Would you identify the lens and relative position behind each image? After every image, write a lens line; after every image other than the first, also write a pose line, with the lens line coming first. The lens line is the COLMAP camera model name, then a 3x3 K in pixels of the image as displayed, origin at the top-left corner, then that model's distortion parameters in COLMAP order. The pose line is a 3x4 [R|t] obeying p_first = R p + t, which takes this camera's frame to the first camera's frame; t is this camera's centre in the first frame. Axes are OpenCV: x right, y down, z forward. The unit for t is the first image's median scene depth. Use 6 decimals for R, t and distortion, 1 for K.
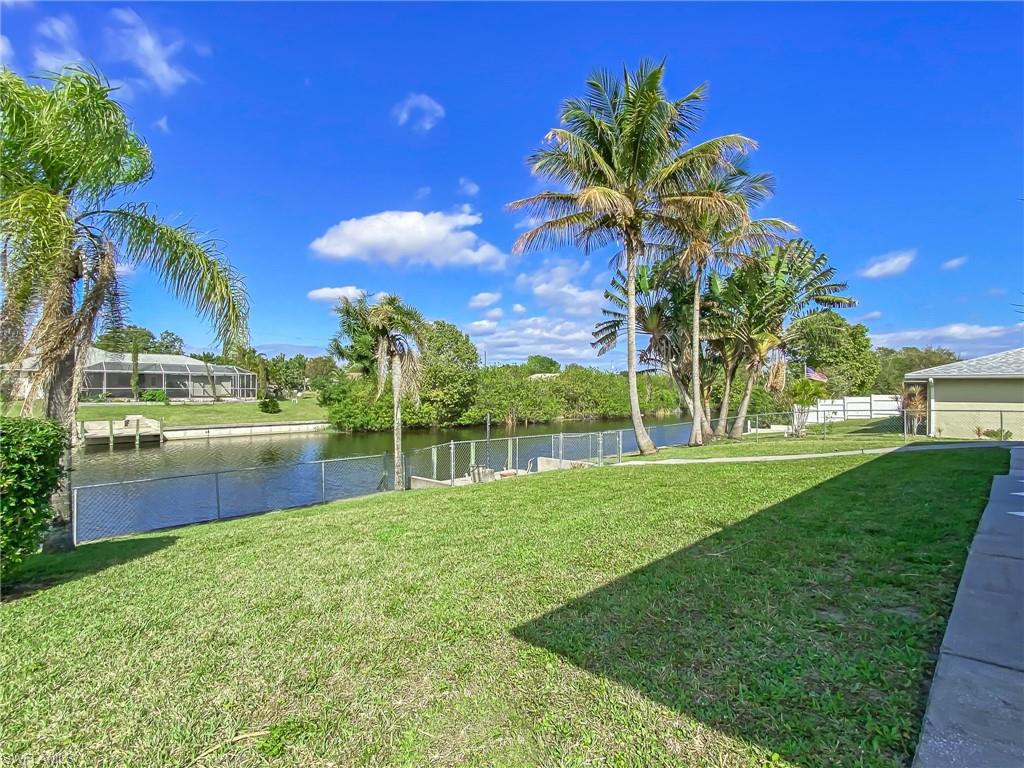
lens RADIAL K [[489.2, 0, 511.8], [0, 489.2, 389.9], [0, 0, 1]] dist [0.001404, -0.000651]
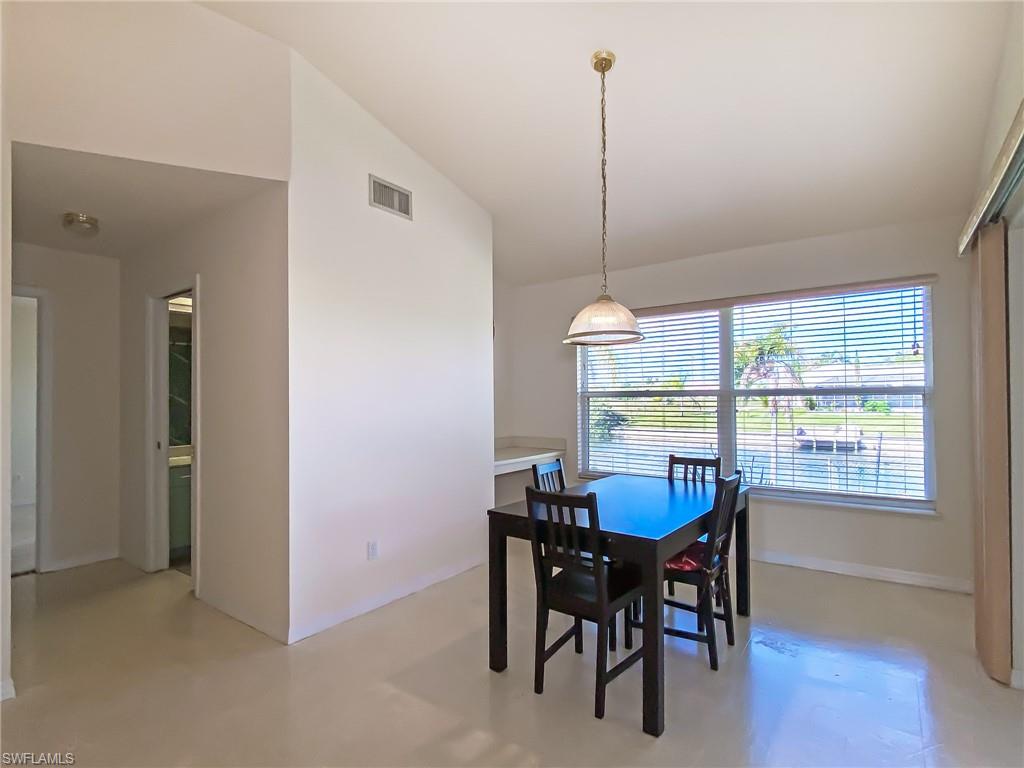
lens RADIAL K [[518.5, 0, 507.5], [0, 518.5, 387.3], [0, 0, 1]] dist [-0.000653, -0.001772]
pose [[0.157869, -0.025165, -0.987139, 0.226806], [0.005370, 0.999682, -0.024625, -0.004973], [0.987445, -0.001413, 0.157954, 0.040643]]
